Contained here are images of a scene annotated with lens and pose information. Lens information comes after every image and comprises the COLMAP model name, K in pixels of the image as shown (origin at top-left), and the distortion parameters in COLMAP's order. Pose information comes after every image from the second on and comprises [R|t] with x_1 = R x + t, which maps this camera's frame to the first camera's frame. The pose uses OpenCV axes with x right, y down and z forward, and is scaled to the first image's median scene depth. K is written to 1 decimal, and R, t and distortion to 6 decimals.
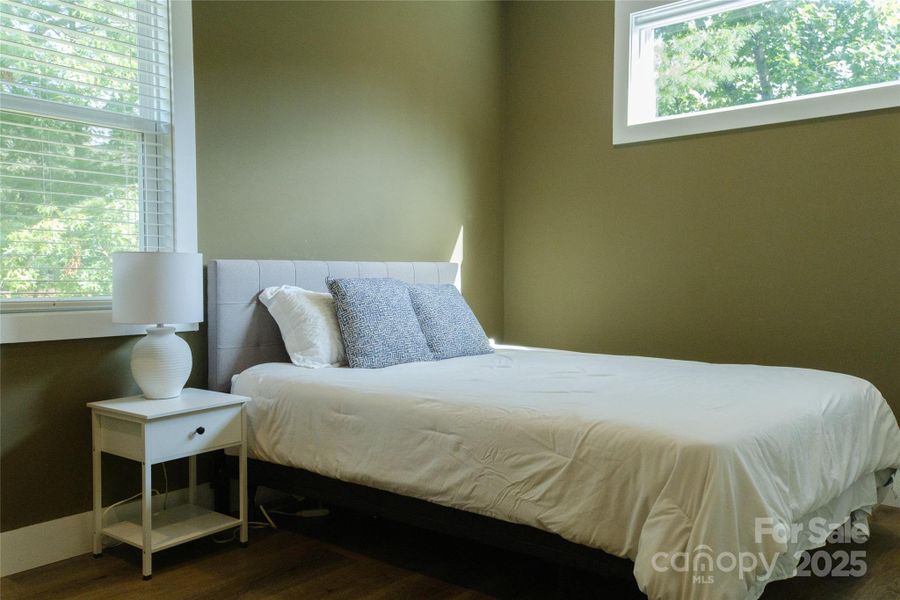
lens RADIAL K [[800.7, 0, 450.0], [0, 800.7, 300.0], [0, 0, 1]] dist [0.112035, 0.000186]
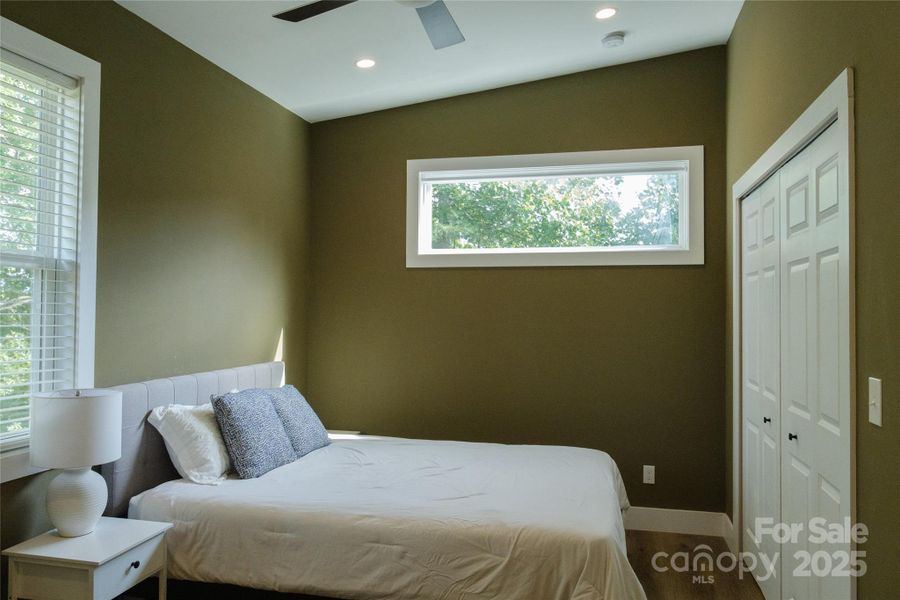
lens RADIAL K [[671.7, 0, 453.6], [0, 671.7, 301.3], [0, 0, 1]] dist [-0.000914, 0.002631]
pose [[0.892544, 0.013562, 0.450757, -0.326654], [0.008607, 0.998853, -0.047097, -0.133087], [-0.450879, 0.045916, 0.891403, 0.015755]]
